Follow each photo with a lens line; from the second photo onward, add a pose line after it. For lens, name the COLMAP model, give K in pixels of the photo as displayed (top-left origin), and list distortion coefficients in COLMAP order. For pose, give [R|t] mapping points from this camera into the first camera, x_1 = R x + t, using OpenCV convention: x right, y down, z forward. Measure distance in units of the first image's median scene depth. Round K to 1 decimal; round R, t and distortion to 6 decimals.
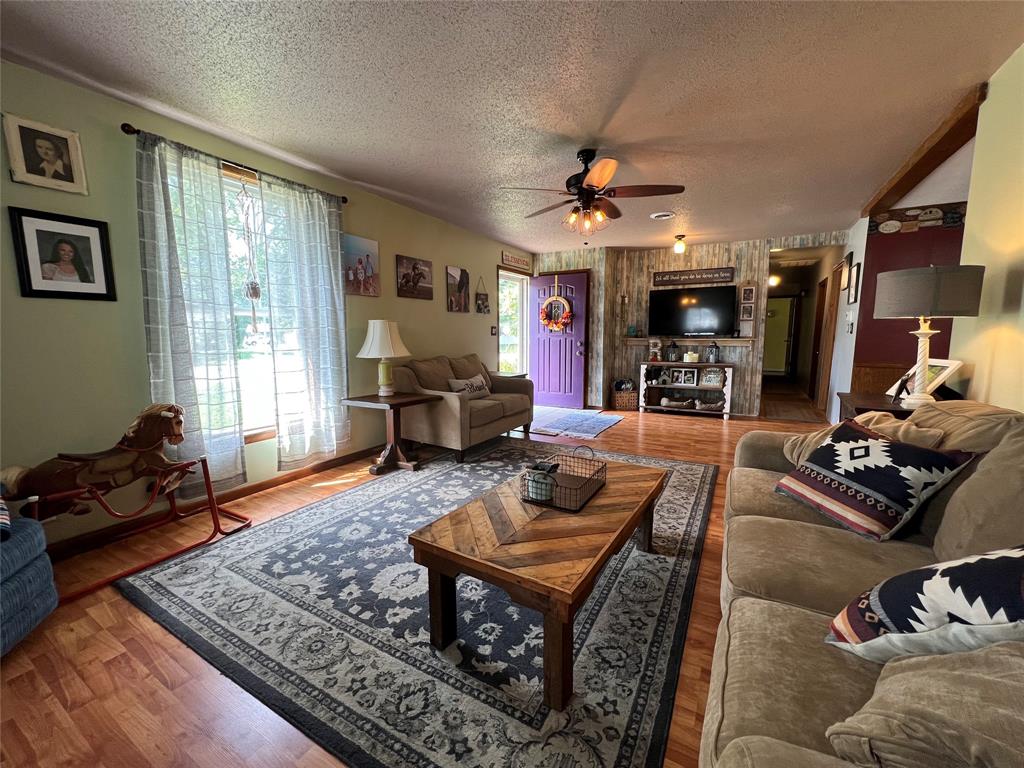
lens RADIAL K [[414.7, 0, 509.5], [0, 414.7, 383.8], [0, 0, 1]] dist [0.000526, 0.000091]
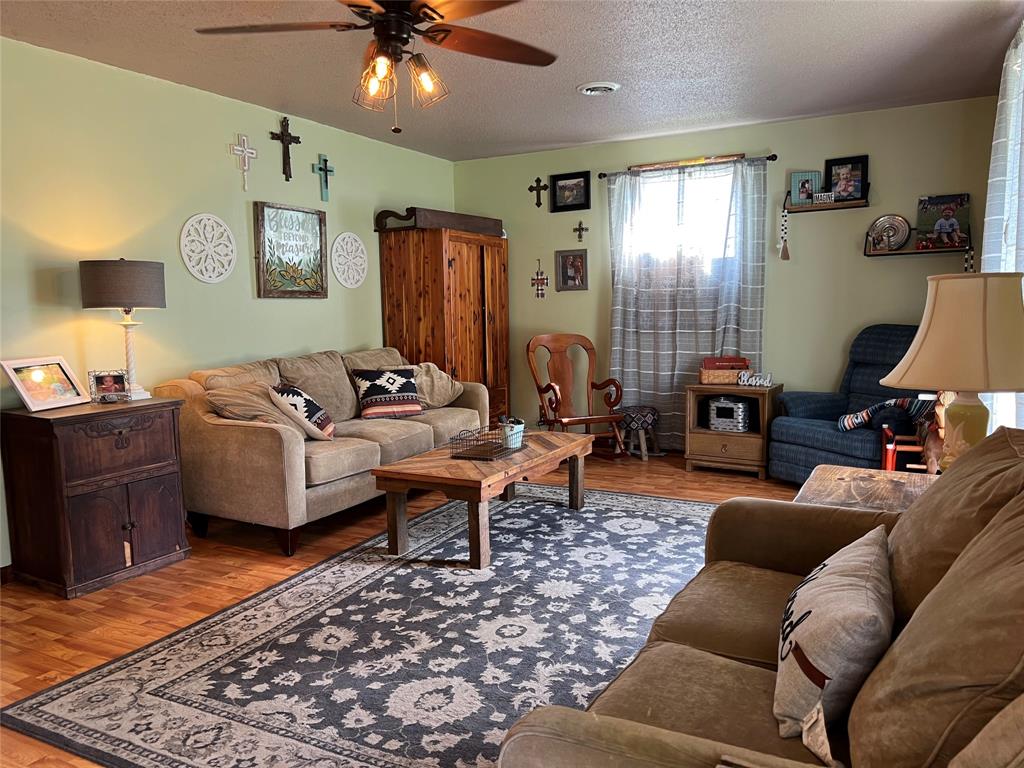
lens RADIAL K [[759.9, 0, 512.0], [0, 759.9, 384.0], [0, 0, 1]] dist [0.007264, -0.000227]
pose [[-0.998778, 0.028018, -0.040724, 0.051797], [0.017934, 0.973106, 0.229659, -0.135648], [0.046063, 0.228648, -0.972419, 1.004580]]
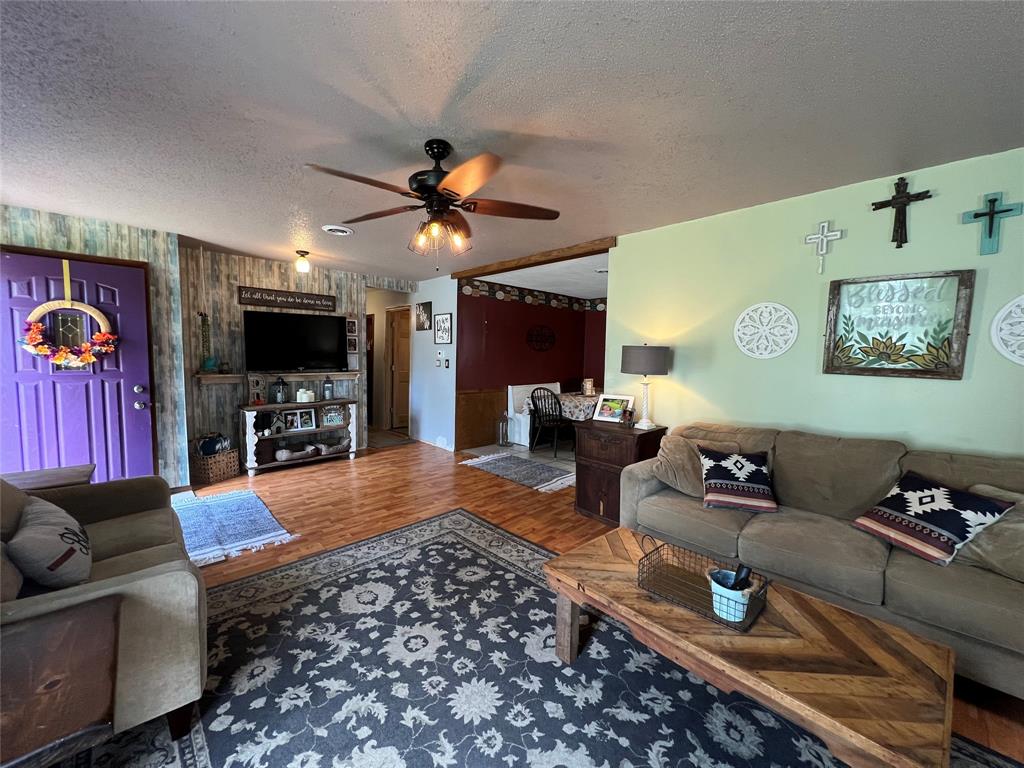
lens RADIAL K [[412.9, 0, 514.5], [0, 412.9, 380.0], [0, 0, 1]] dist [0.001445, 0.000028]
pose [[0.270866, -0.057696, 0.960887, -0.257158], [0.096479, 0.994803, 0.032536, -0.083165], [-0.957770, 0.083893, 0.275024, 0.365746]]
